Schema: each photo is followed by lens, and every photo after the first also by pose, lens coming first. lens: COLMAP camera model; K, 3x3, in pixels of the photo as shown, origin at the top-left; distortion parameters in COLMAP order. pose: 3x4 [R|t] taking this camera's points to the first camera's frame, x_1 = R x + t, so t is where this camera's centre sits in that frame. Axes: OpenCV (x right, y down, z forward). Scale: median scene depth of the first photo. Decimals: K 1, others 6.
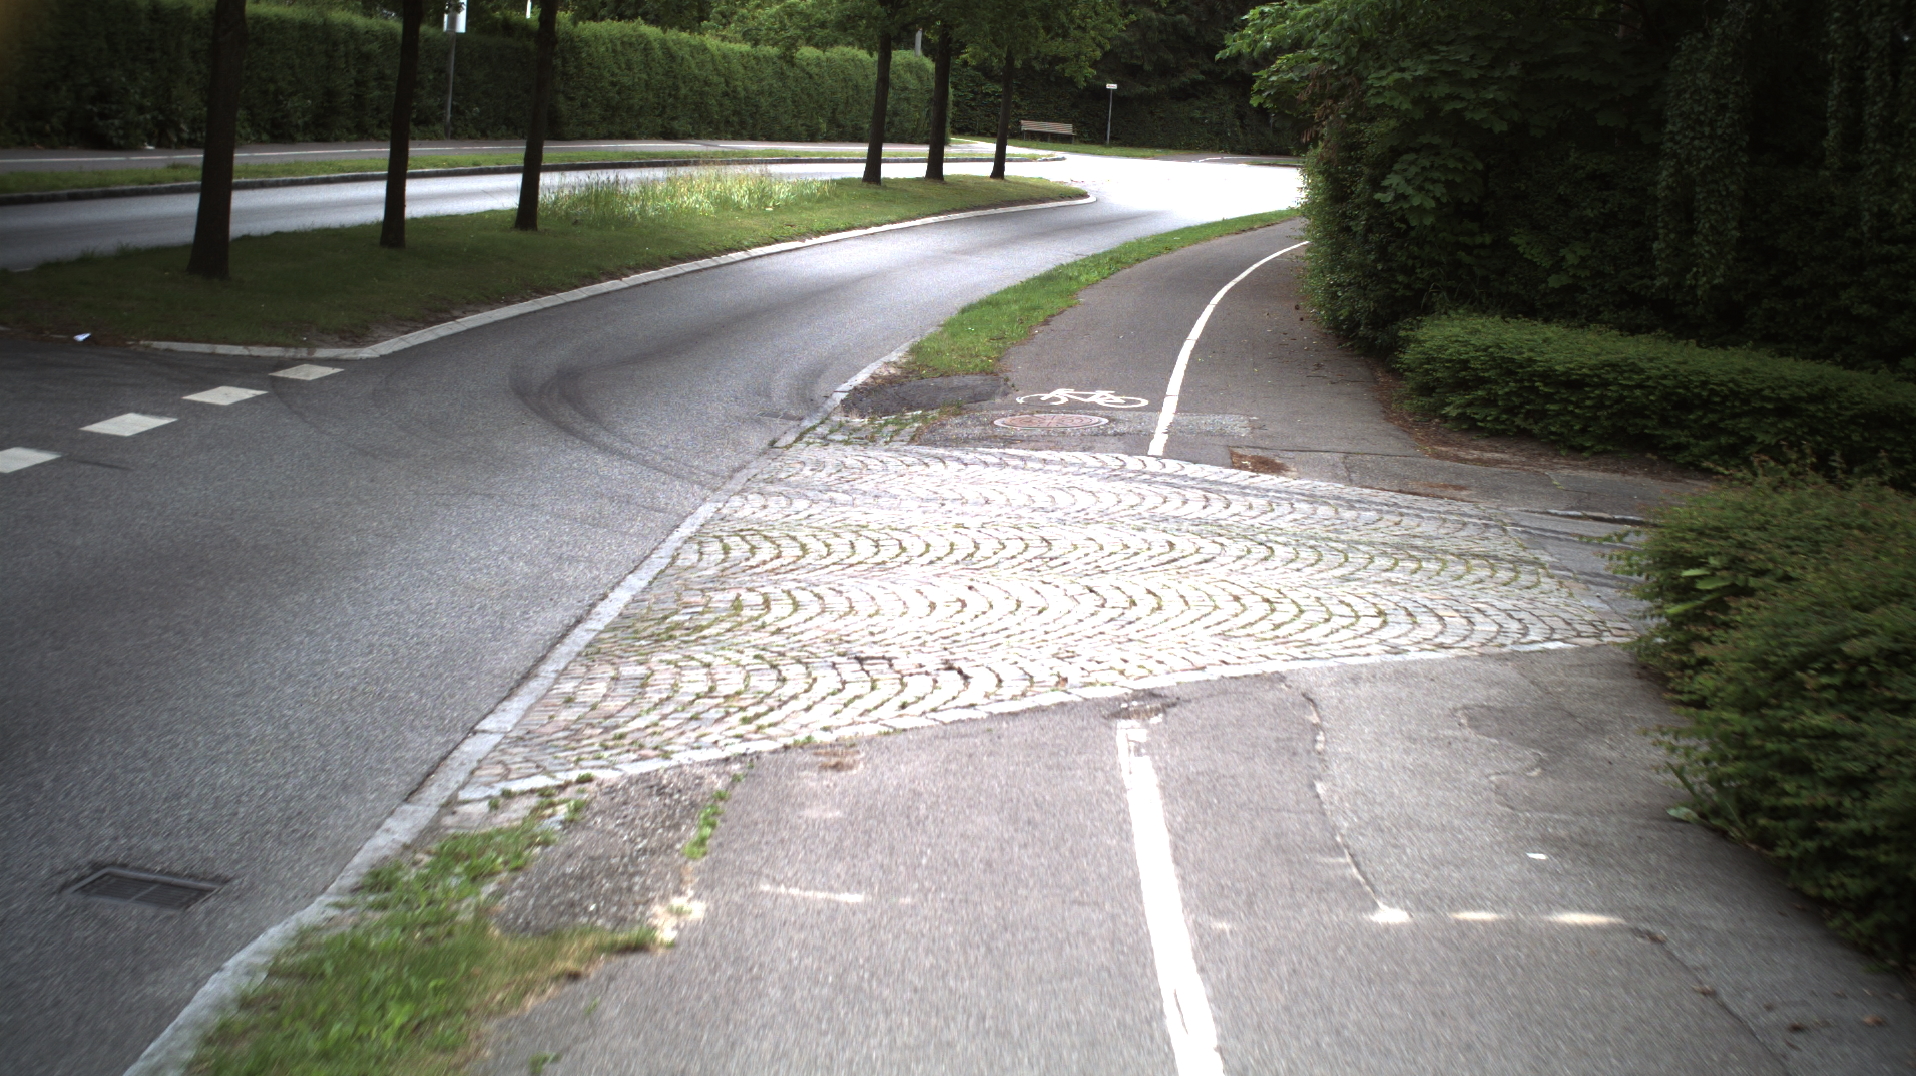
lens RADIAL K [[3408.1, 0, 958.0], [0, 3408.1, 538.0], [0, 0, 1]] dist [-0.260049, 0.205927]
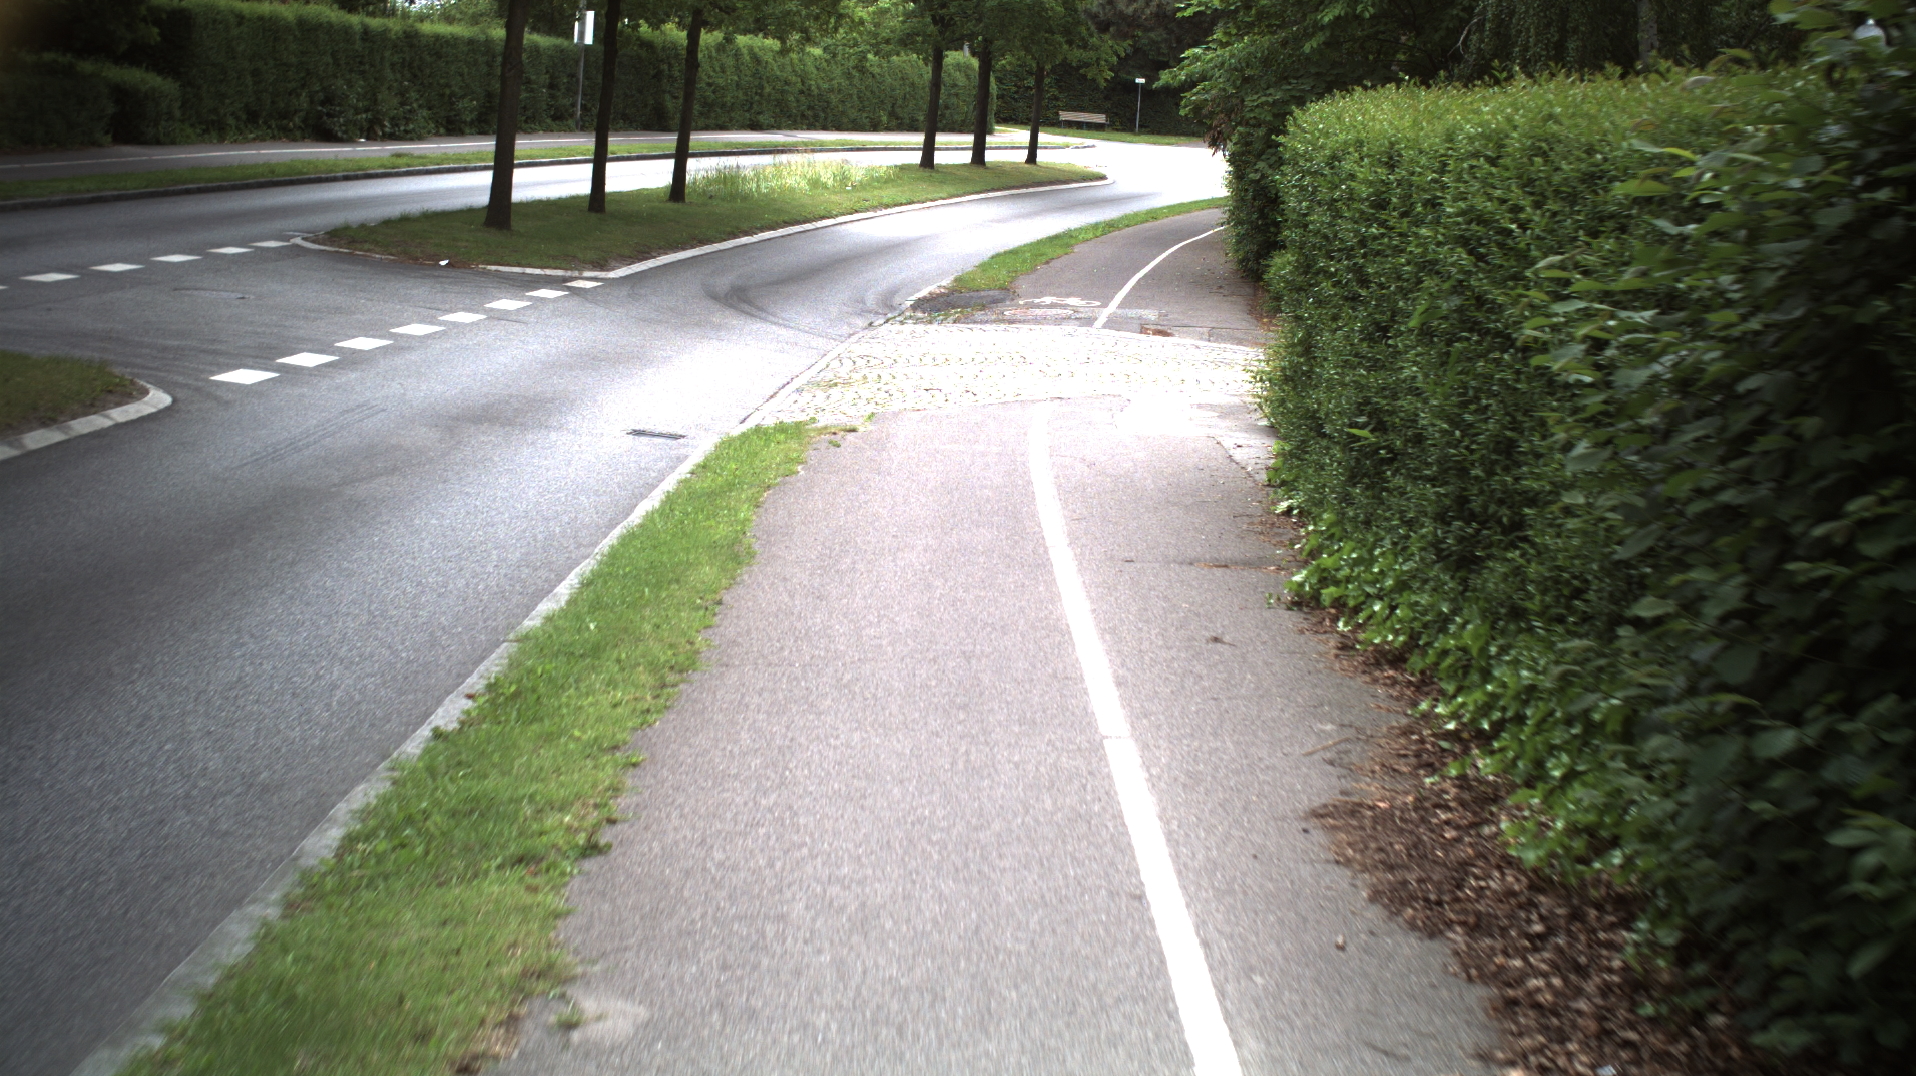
lens RADIAL K [[3408.1, 0, 958.0], [0, 3408.1, 538.0], [0, 0, 1]] dist [-0.260049, 0.205927]
pose [[0.999881, 0.000058, -0.015407, 0.011876], [0.000014, 0.999989, 0.004709, 0.058151], [0.015407, -0.004709, 0.999870, -0.562714]]
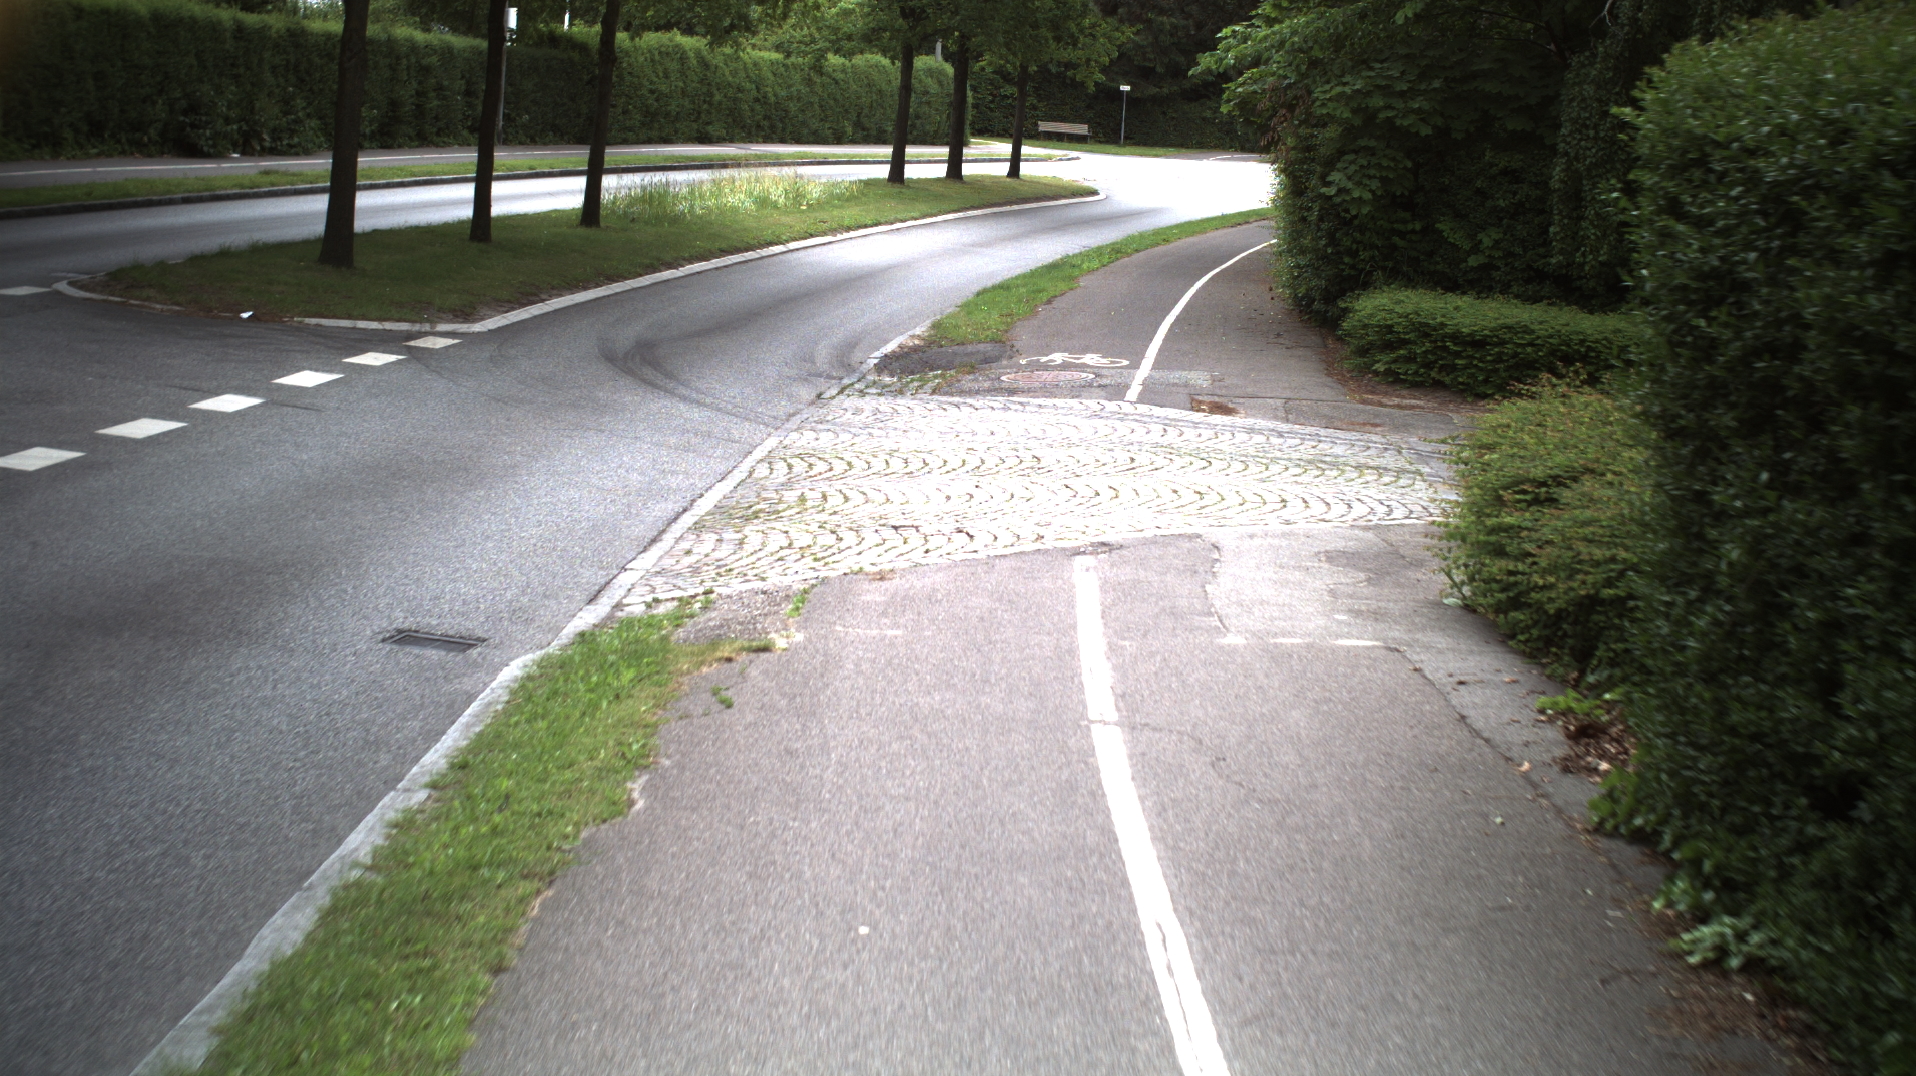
lens RADIAL K [[3408.1, 0, 958.0], [0, 3408.1, 538.0], [0, 0, 1]] dist [-0.260049, 0.205927]
pose [[0.999946, -0.007396, -0.007339, 0.003342], [0.007397, 0.999973, 0.000188, 0.019609], [0.007338, -0.000243, 0.999973, -0.187752]]
